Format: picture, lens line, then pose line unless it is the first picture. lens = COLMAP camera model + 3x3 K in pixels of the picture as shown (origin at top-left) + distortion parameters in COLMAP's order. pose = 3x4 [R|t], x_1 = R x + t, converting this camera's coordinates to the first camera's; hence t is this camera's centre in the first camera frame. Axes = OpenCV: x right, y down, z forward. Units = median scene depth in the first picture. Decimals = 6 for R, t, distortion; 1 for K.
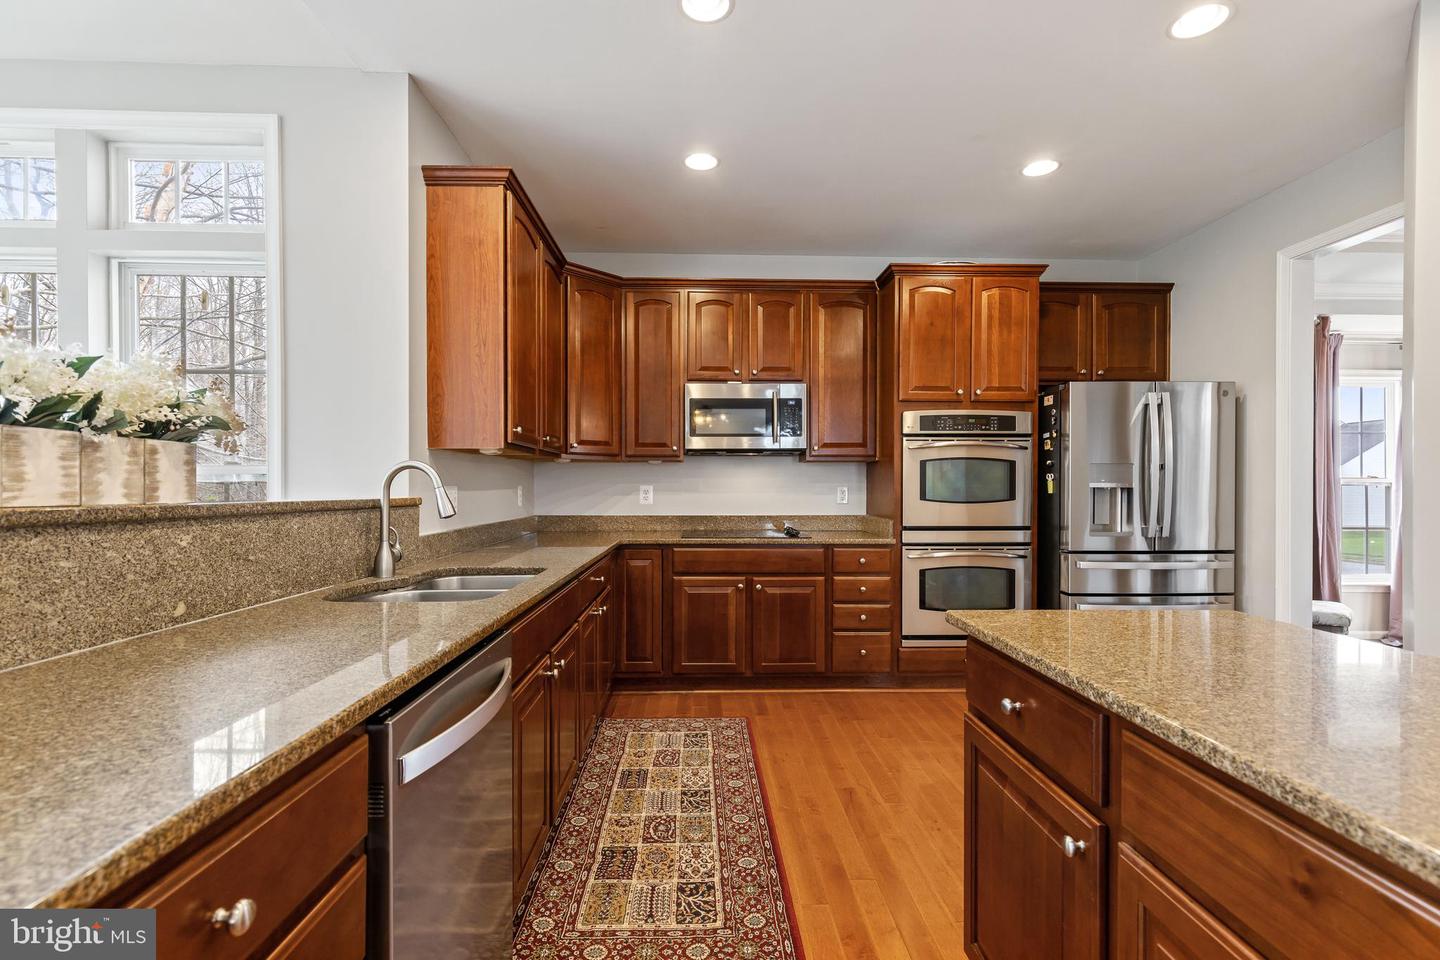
lens RADIAL K [[646.2, 0, 717.4], [0, 646.2, 490.1], [0, 0, 1]] dist [0.007380, -0.001767]
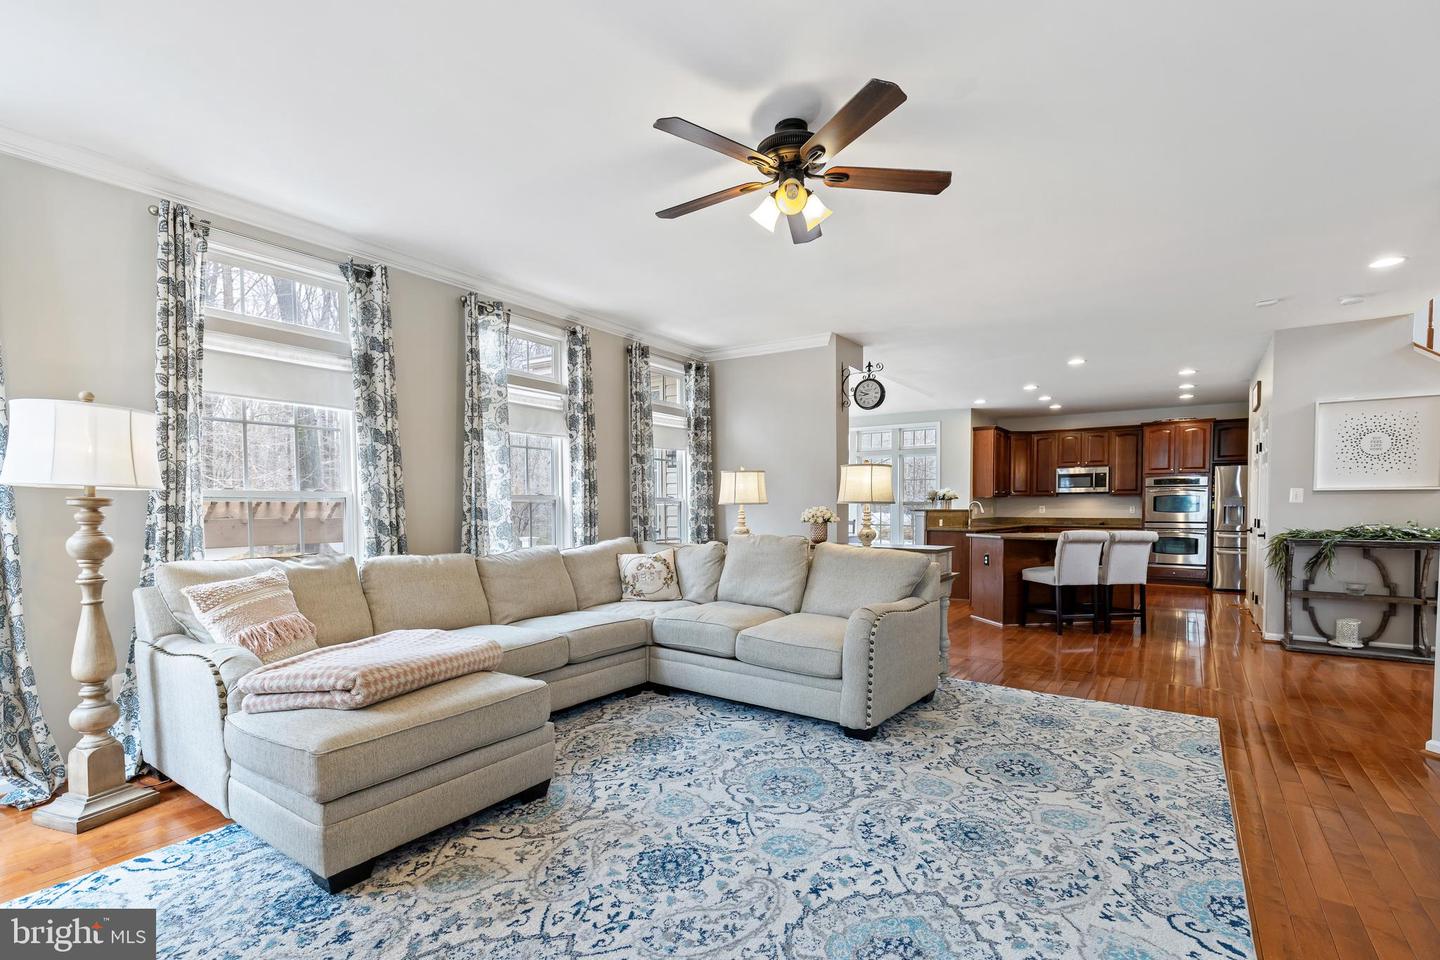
lens RADIAL K [[646.2, 0, 717.1], [0, 646.2, 523.1], [0, 0, 1]] dist [0.007380, -0.001767]
pose [[0.795697, 0.013779, -0.605538, 0.501945], [-0.000998, 0.999770, 0.021438, 0.008569], [0.605694, -0.016454, 0.795528, -2.204258]]
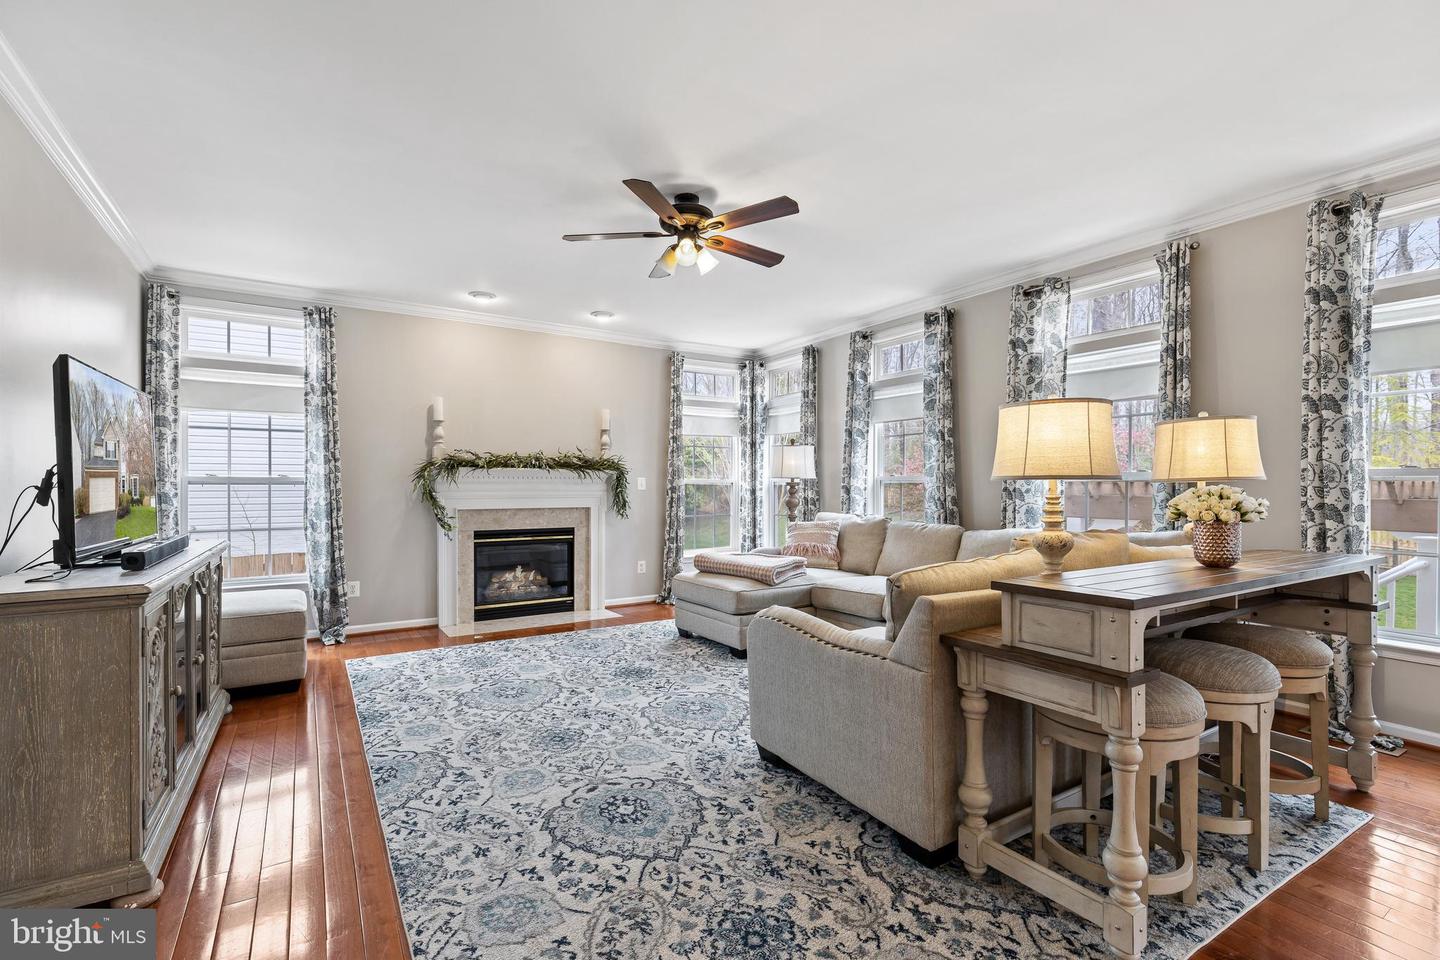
lens RADIAL K [[646.2, 0, 721.6], [0, 646.2, 484.8], [0, 0, 1]] dist [0.007380, -0.001767]
pose [[-0.855075, -0.002394, -0.518499, 0.569336], [-0.002668, 0.999996, -0.000217, 0.004037], [0.518498, 0.001198, -0.855078, -0.774601]]
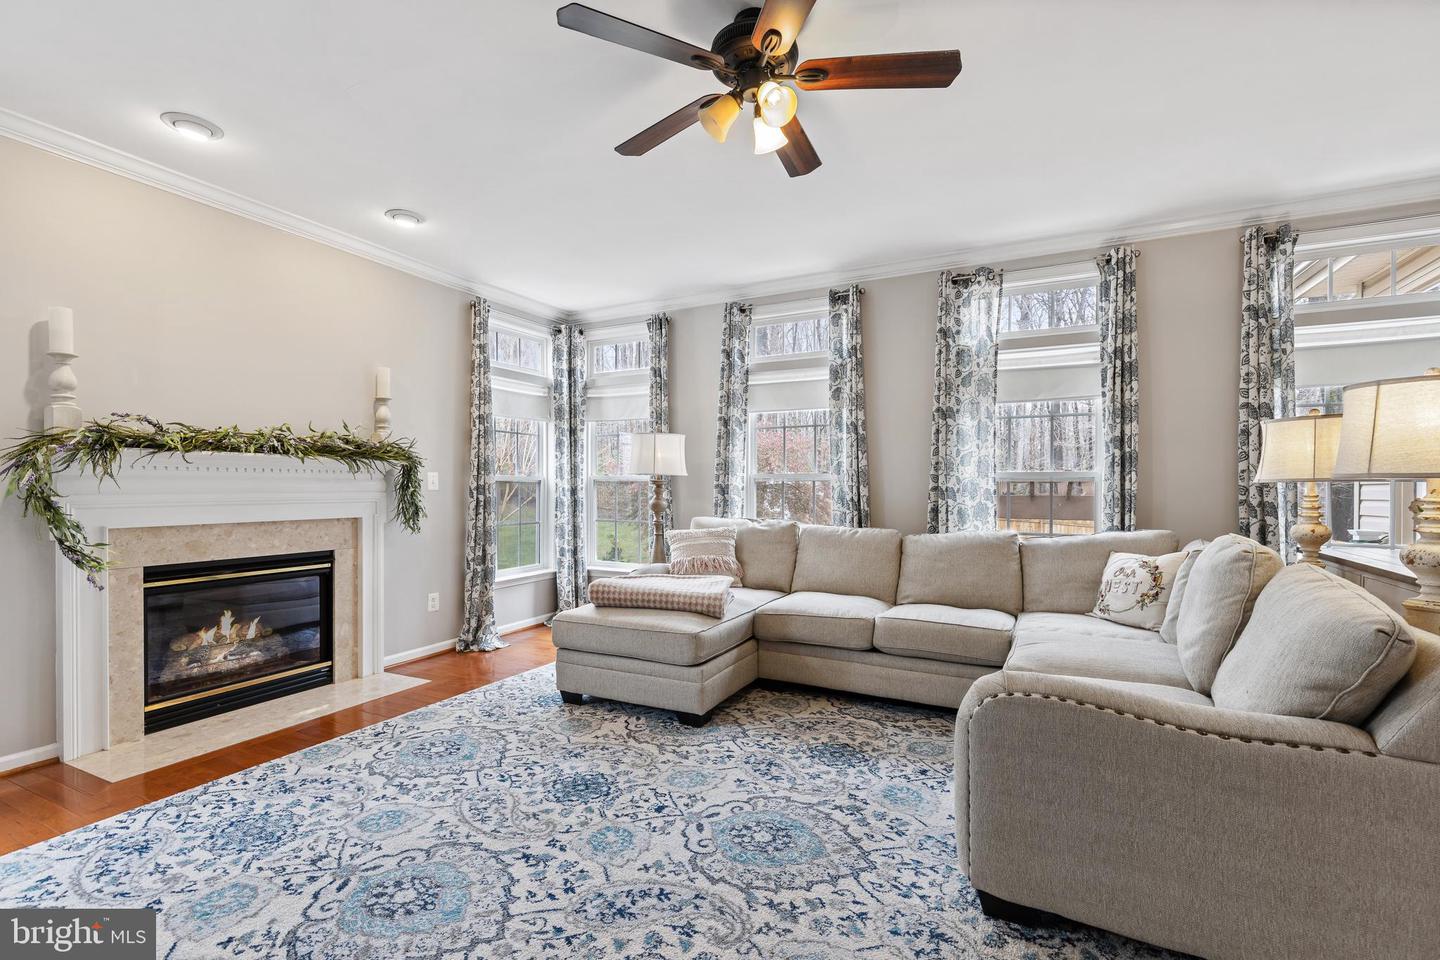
lens RADIAL K [[646.2, 0, 723.7], [0, 646.2, 483.9], [0, 0, 1]] dist [0.007380, -0.001767]
pose [[-0.477243, -0.004336, -0.878761, 0.651317], [-0.005169, 0.999984, -0.002127, 0.006426], [0.878756, 0.003527, -0.477258, -1.334512]]
